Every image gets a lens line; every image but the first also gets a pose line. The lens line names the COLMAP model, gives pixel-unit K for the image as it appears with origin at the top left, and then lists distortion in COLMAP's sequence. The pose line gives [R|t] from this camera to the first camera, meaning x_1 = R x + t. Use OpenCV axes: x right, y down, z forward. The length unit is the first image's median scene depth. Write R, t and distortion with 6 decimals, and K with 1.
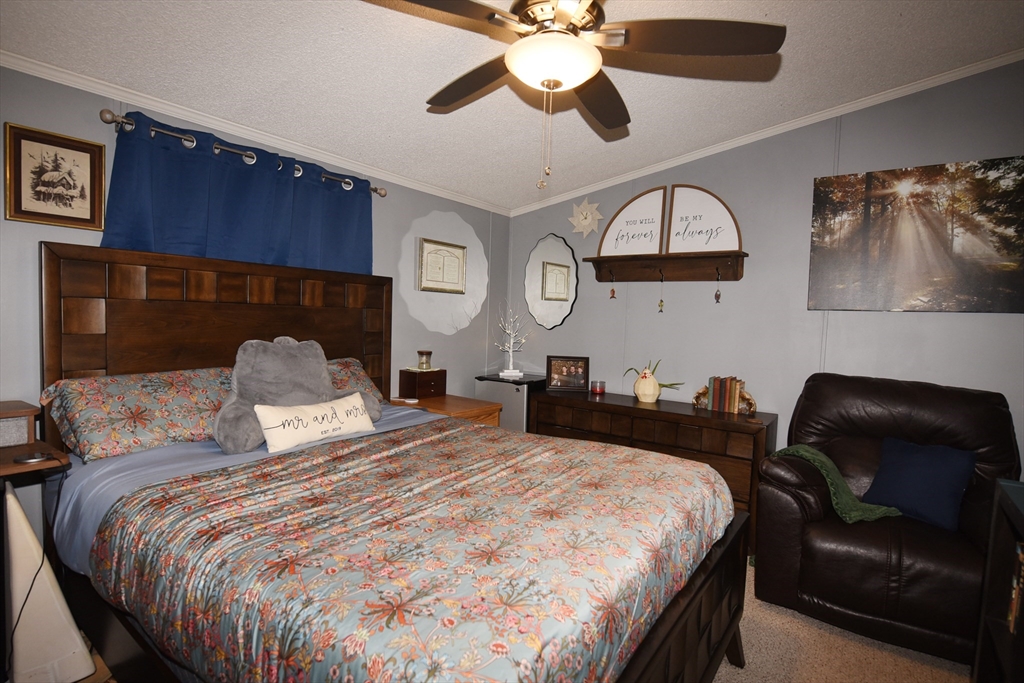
lens RADIAL K [[495.6, 0, 513.1], [0, 495.6, 342.6], [0, 0, 1]] dist [-0.016996, -0.001293]
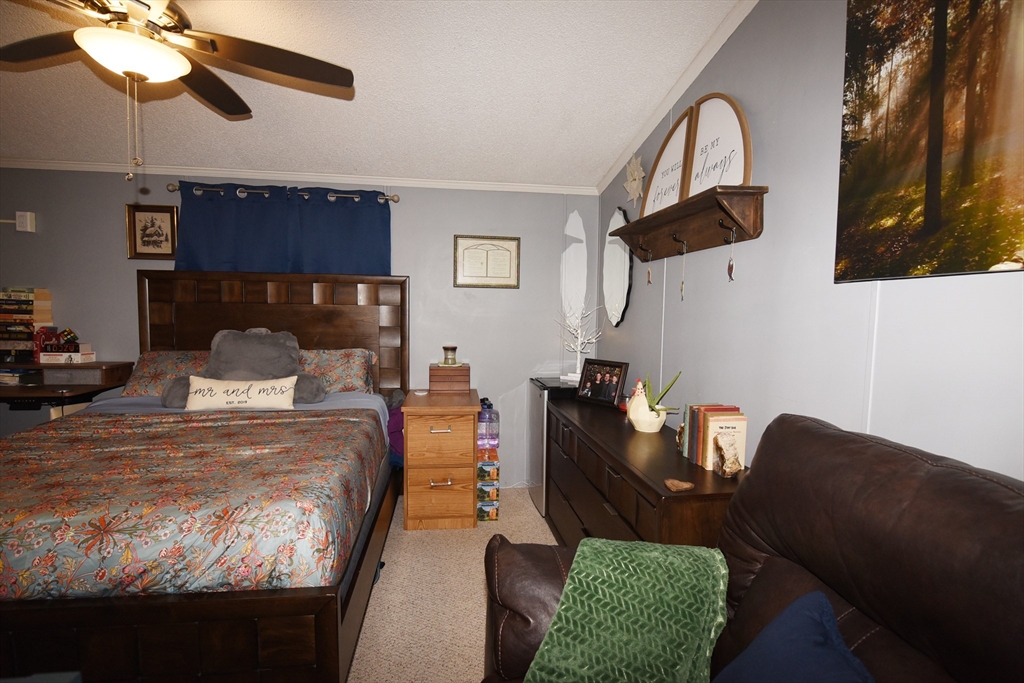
lens RADIAL K [[482.1, 0, 515.3], [0, 482.1, 344.1], [0, 0, 1]] dist [-0.013065, -0.004129]
pose [[0.706229, 0.028654, -0.707404, 0.754832], [-0.030574, 0.999483, 0.009961, -0.002353], [0.707323, 0.014593, 0.706740, 0.488809]]
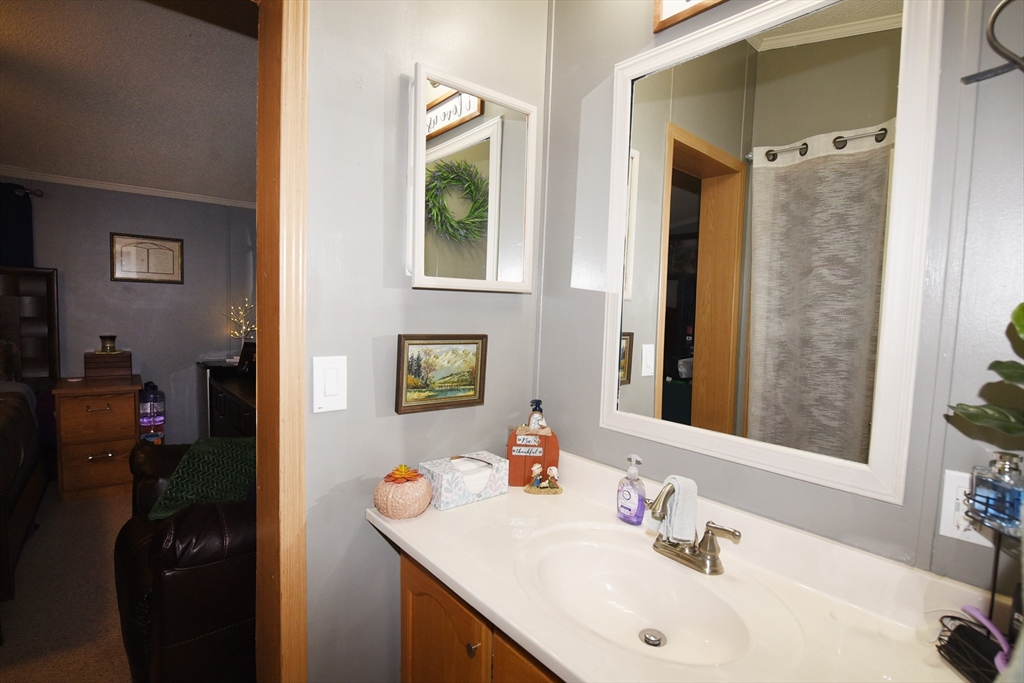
lens RADIAL K [[482.1, 0, 509.7], [0, 482.1, 344.5], [0, 0, 1]] dist [-0.013065, -0.004129]
pose [[0.971721, 0.008120, -0.235990, 1.148636], [-0.007460, 0.999965, 0.003688, 0.031653], [0.236012, -0.001823, 0.971748, 0.227935]]
